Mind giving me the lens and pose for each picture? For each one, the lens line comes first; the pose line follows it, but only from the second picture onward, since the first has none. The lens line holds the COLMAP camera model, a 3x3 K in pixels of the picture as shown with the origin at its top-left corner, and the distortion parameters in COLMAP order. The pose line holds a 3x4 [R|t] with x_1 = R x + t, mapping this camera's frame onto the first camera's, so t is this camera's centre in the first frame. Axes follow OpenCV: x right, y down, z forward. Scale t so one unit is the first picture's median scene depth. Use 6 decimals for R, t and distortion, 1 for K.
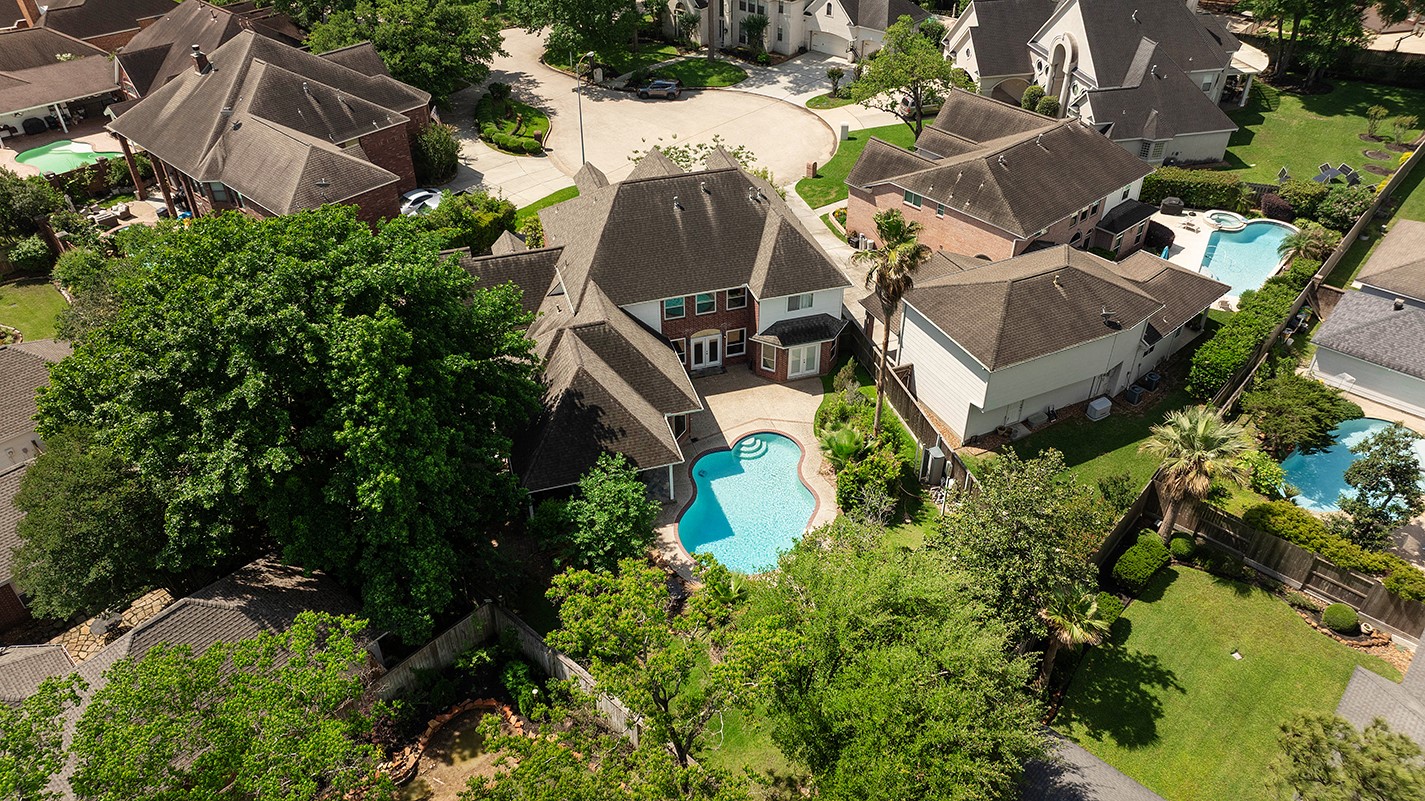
lens RADIAL K [[1004.4, 0, 712.6], [0, 1004.4, 397.4], [0, 0, 1]] dist [-0.012403, 0.002190]
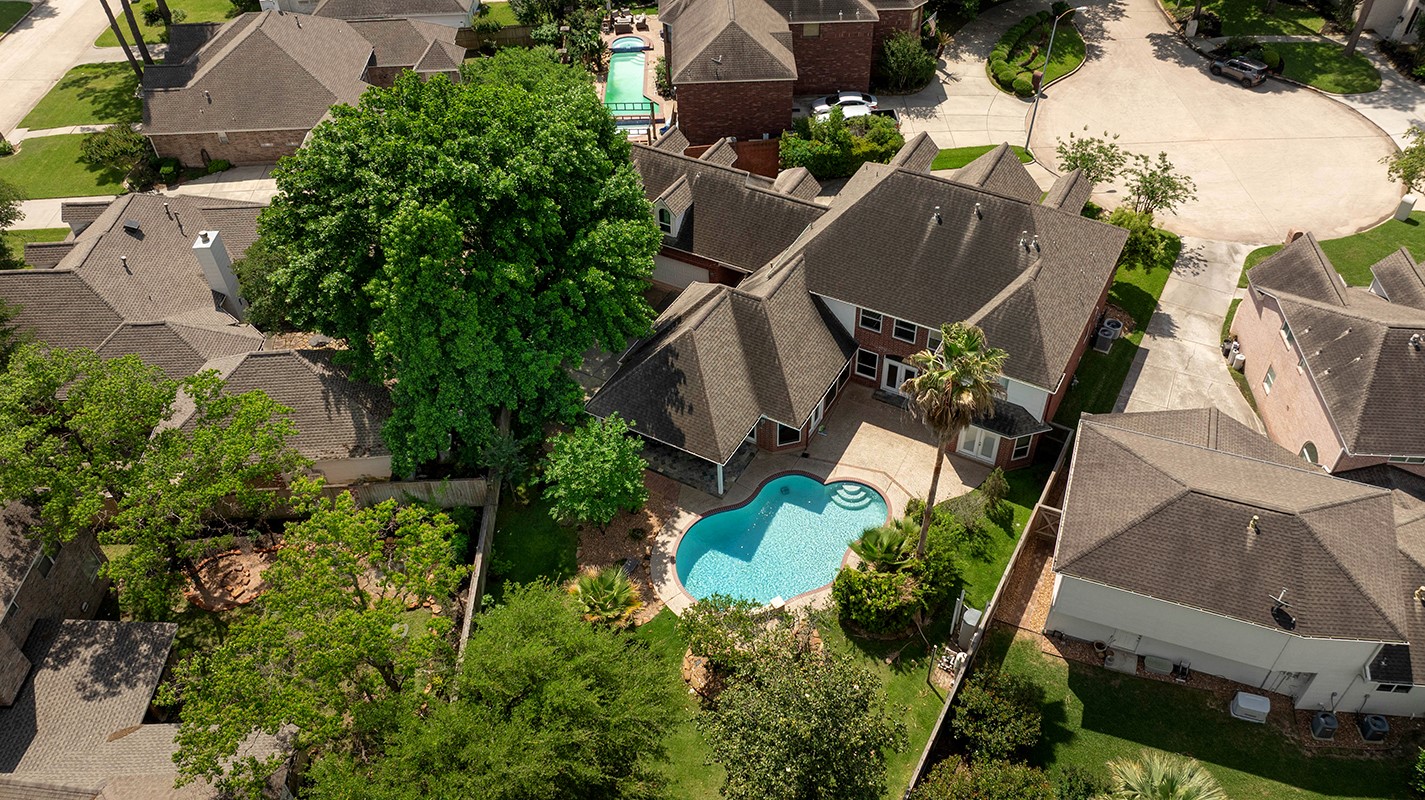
lens RADIAL K [[1081.1, 0, 714.7], [0, 1081.1, 389.1], [0, 0, 1]] dist [-0.012123, -0.002444]
pose [[0.691530, 0.478287, -0.541320, 0.340803], [-0.411972, 0.876705, 0.248329, -0.176081], [0.593351, 0.051282, 0.803309, 0.113875]]
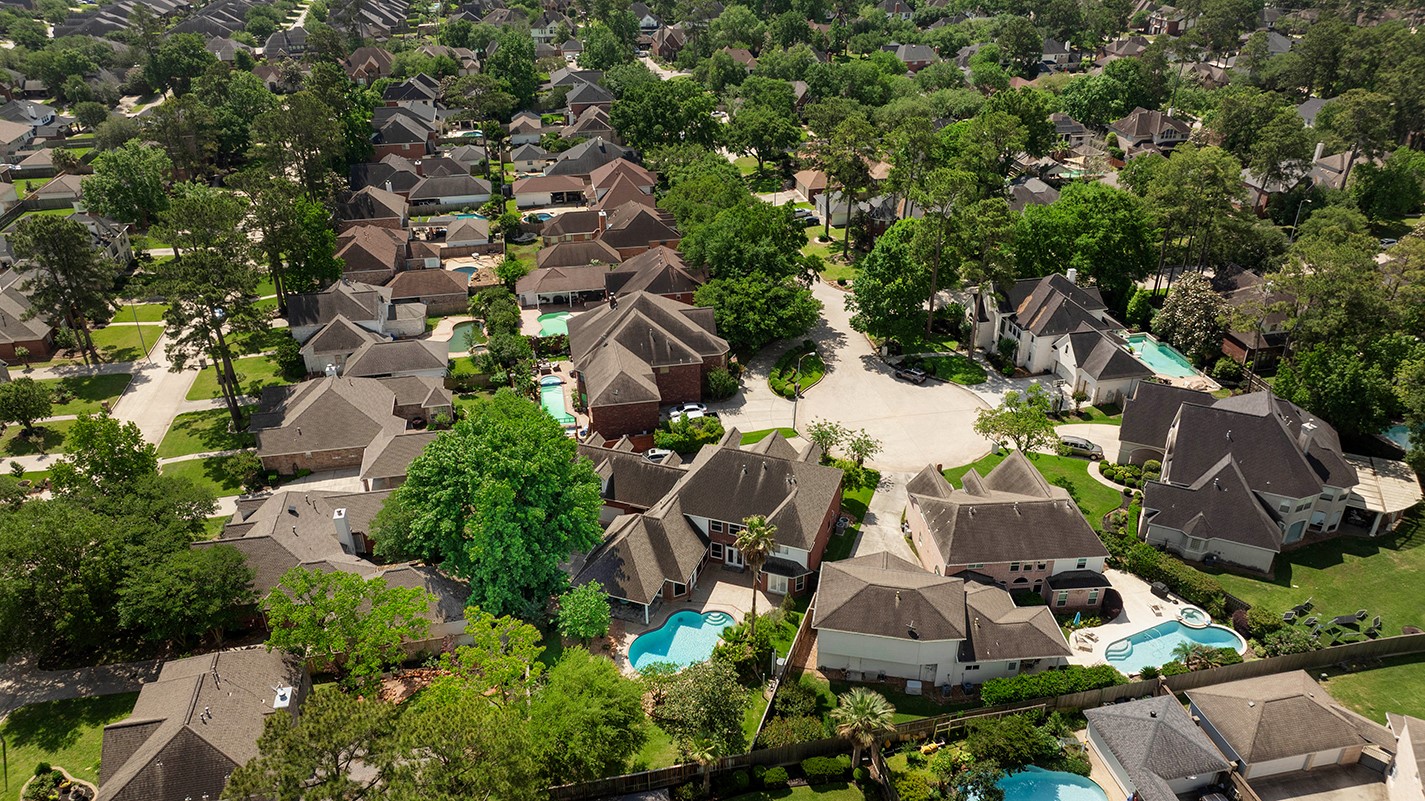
lens RADIAL K [[1004.4, 0, 710.5], [0, 1004.4, 390.7], [0, 0, 1]] dist [-0.012403, 0.002190]
pose [[0.802084, 0.281731, -0.526583, 0.645023], [-0.353766, 0.934526, -0.038863, -0.190262], [0.481156, 0.217459, 0.849235, -0.419330]]
